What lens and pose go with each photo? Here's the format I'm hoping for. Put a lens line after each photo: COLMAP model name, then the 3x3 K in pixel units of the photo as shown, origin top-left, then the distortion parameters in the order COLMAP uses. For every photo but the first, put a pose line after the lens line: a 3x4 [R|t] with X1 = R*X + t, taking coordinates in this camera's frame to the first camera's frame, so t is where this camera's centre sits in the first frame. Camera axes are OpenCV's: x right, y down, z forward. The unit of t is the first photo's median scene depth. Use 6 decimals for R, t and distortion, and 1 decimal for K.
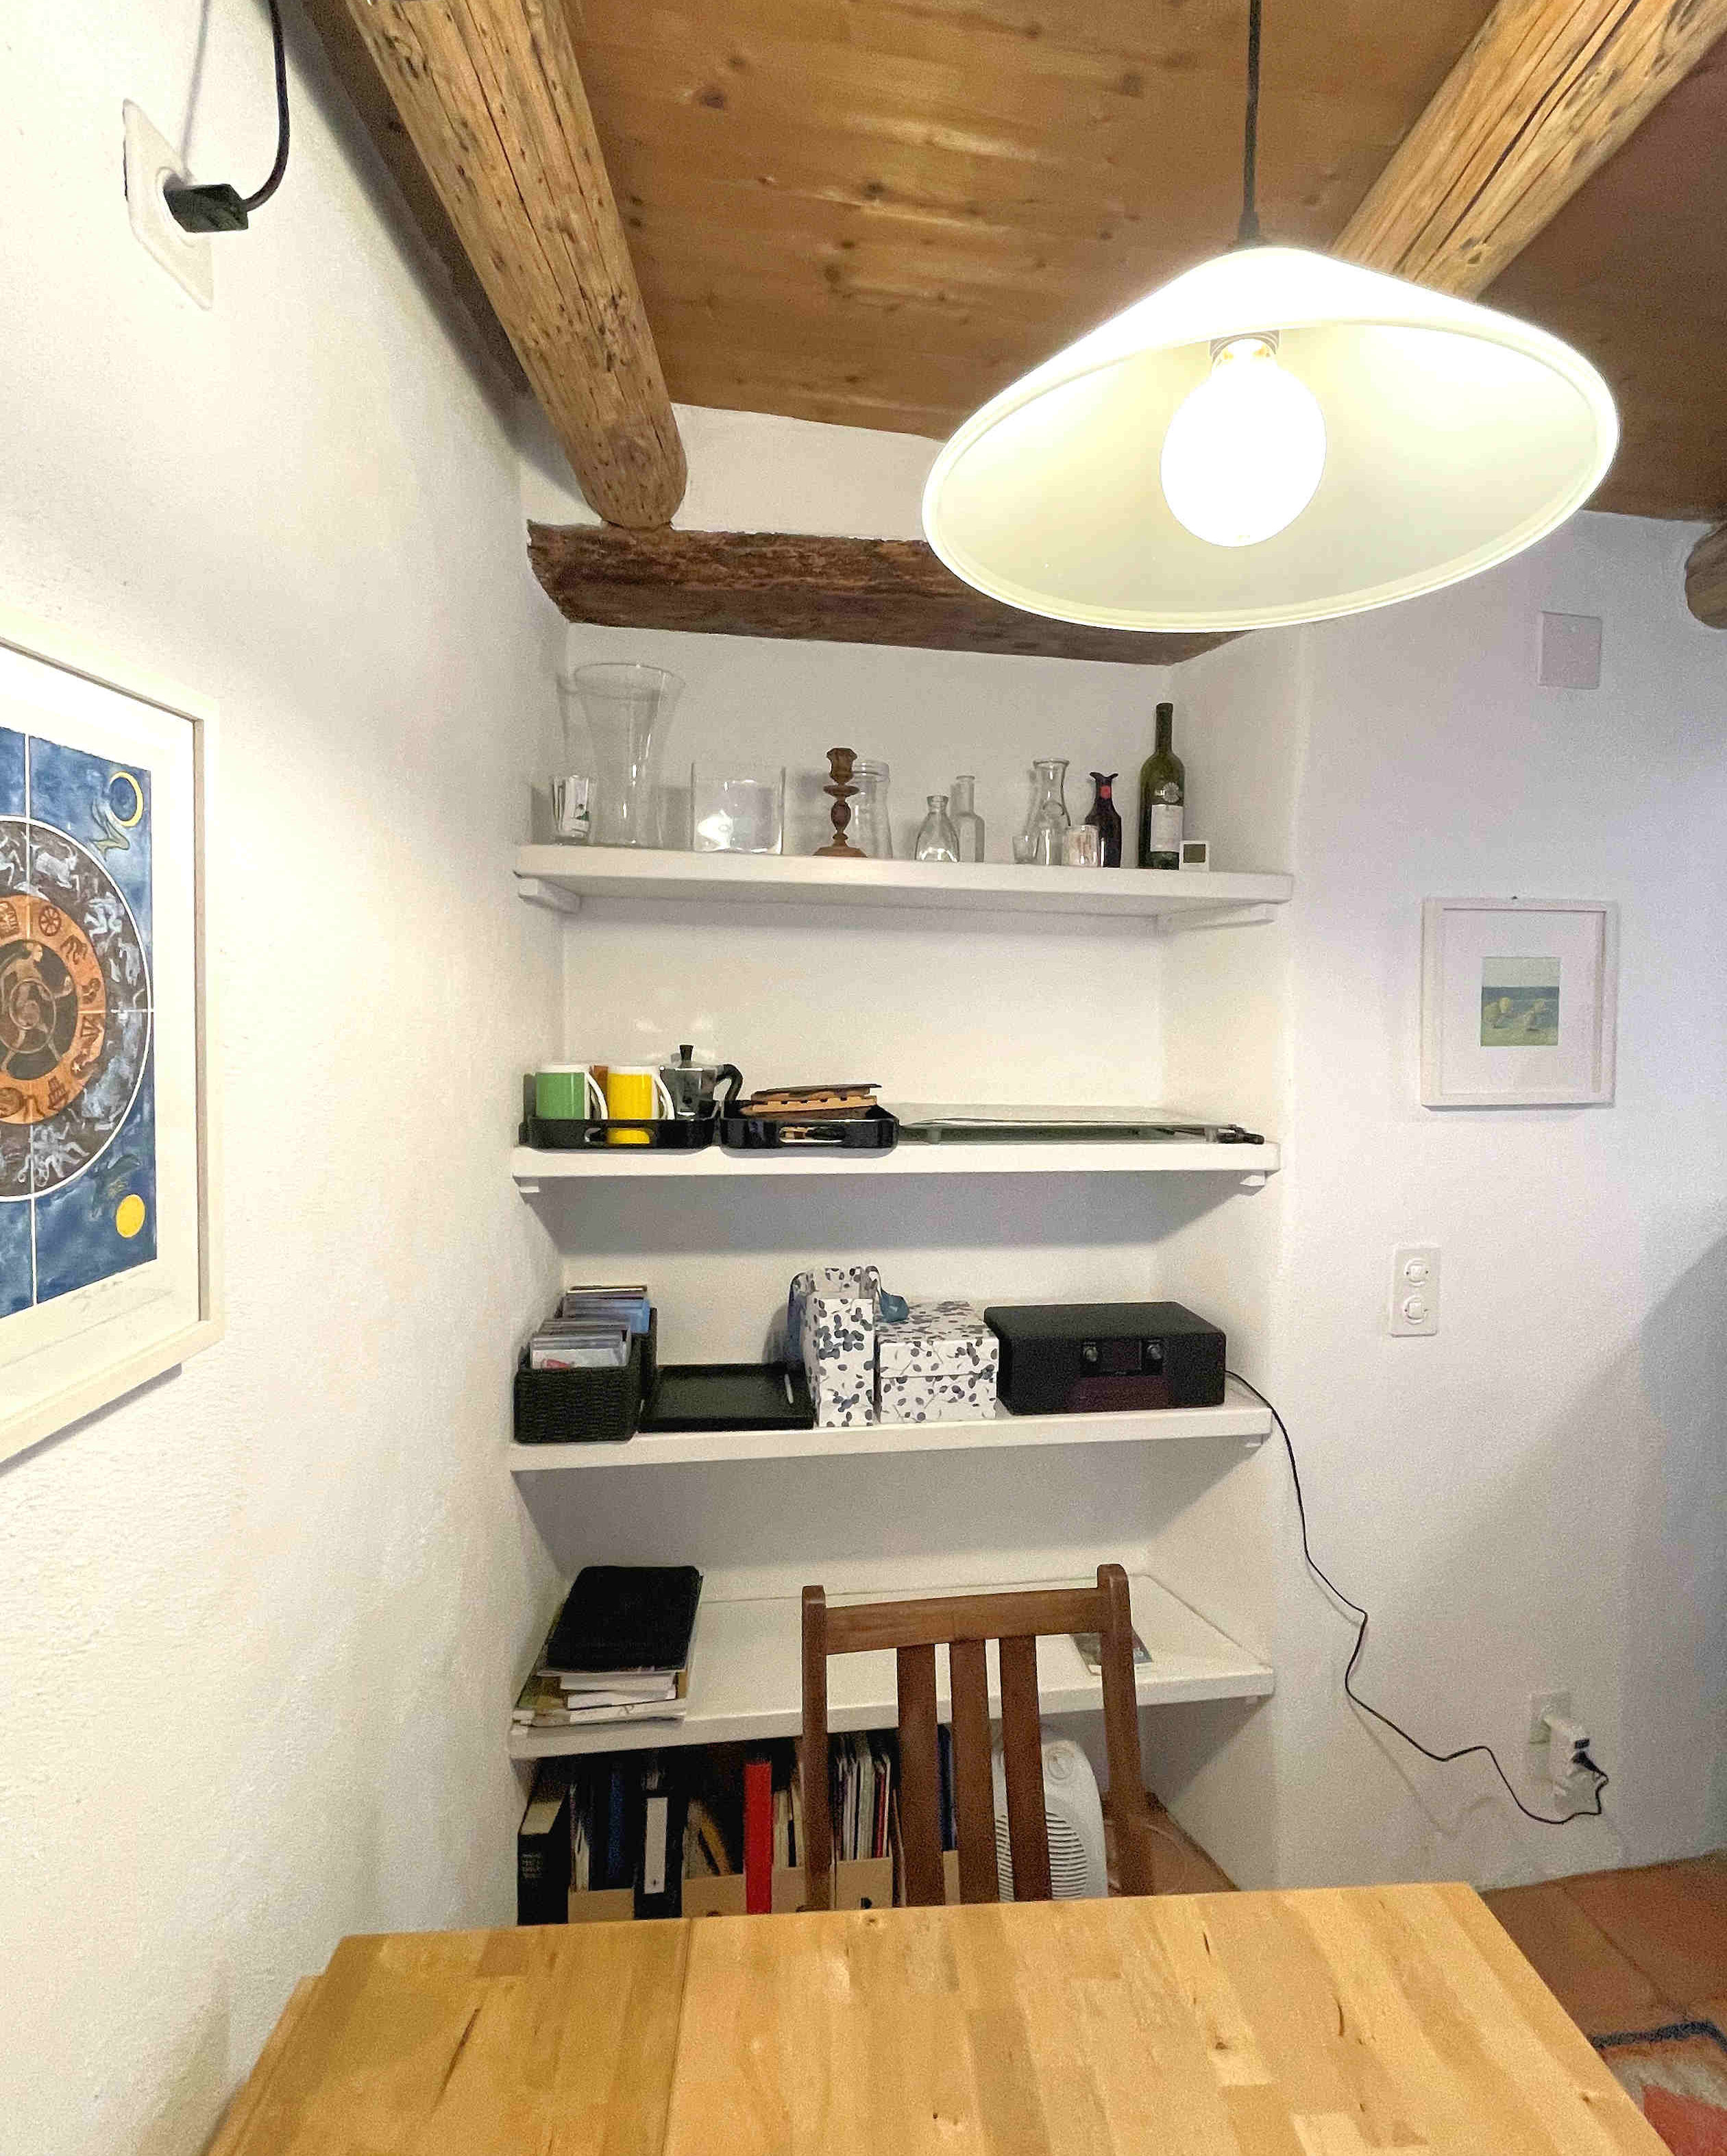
lens RADIAL K [[1105.9, 0, 868.0], [0, 1105.9, 1061.5], [0, 0, 1]] dist [0.004753, 0.000104]
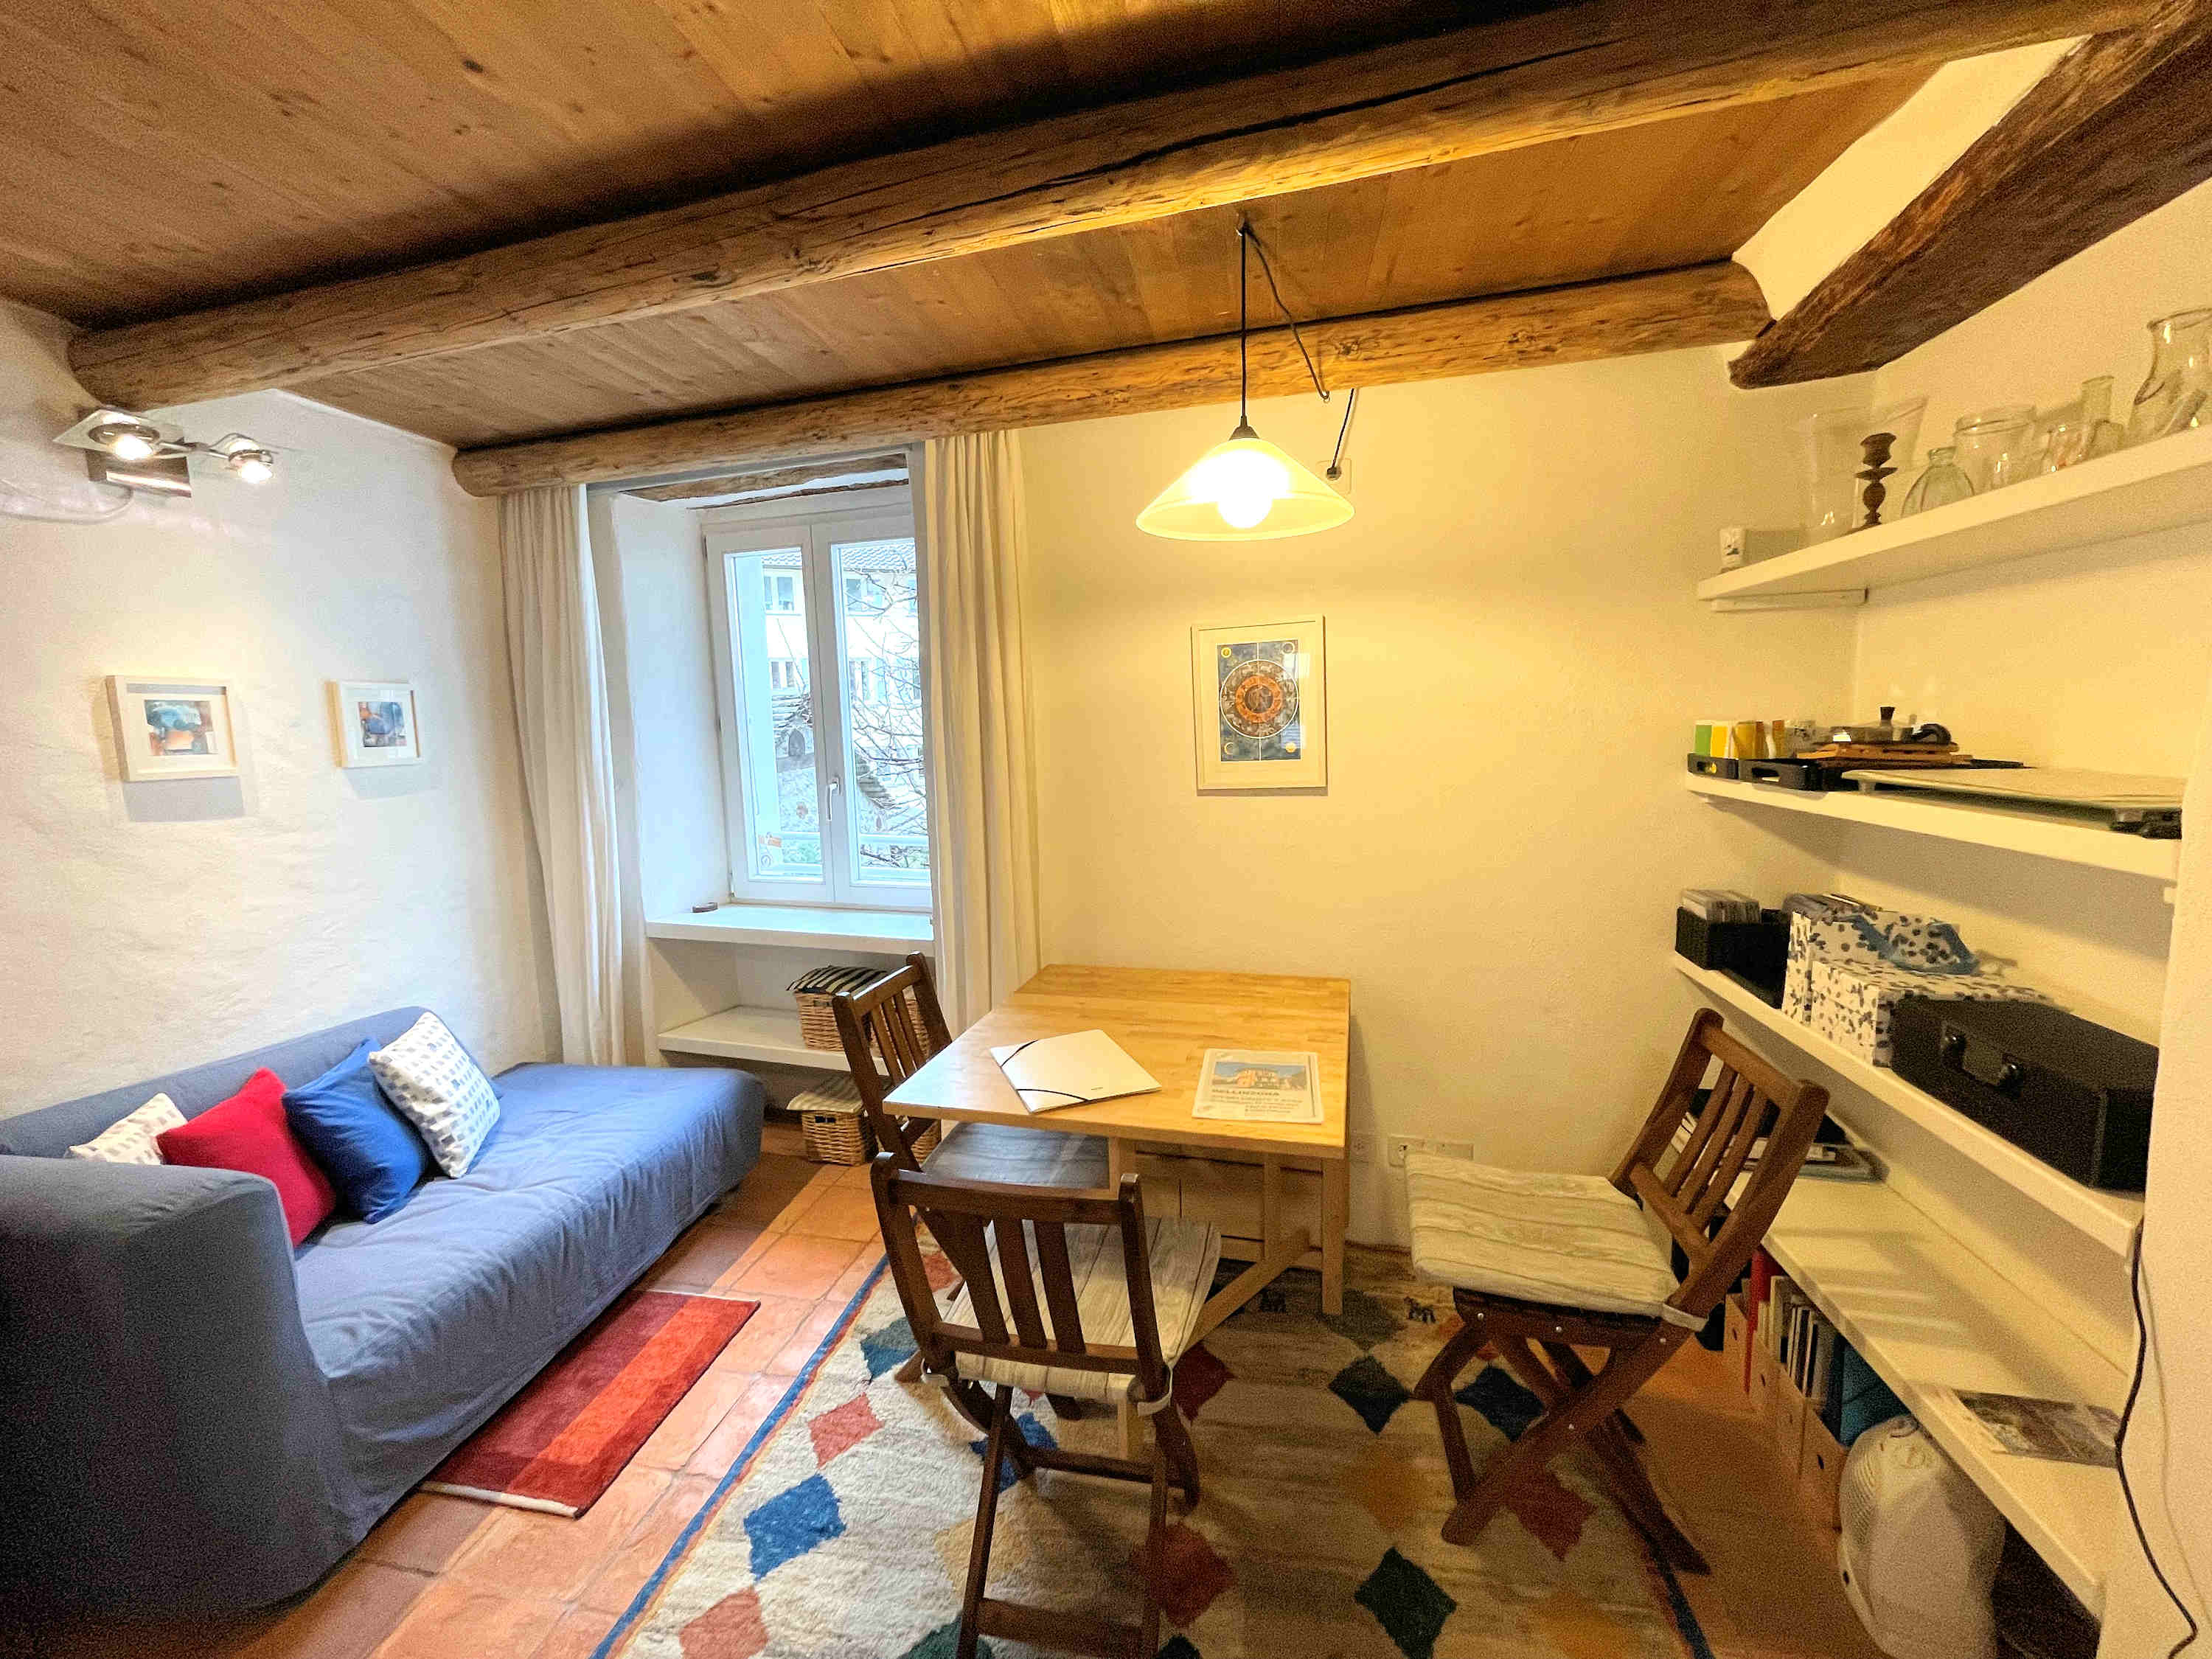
lens RADIAL K [[892.2, 0, 1106.1], [0, 892.2, 828.9], [0, 0, 1]] dist [-0.001184, -0.000487]
pose [[-0.332555, 0.110420, -0.936597, 1.119815], [-0.021769, 0.991959, 0.124677, 0.015509], [0.942833, 0.061851, -0.327477, 0.588636]]
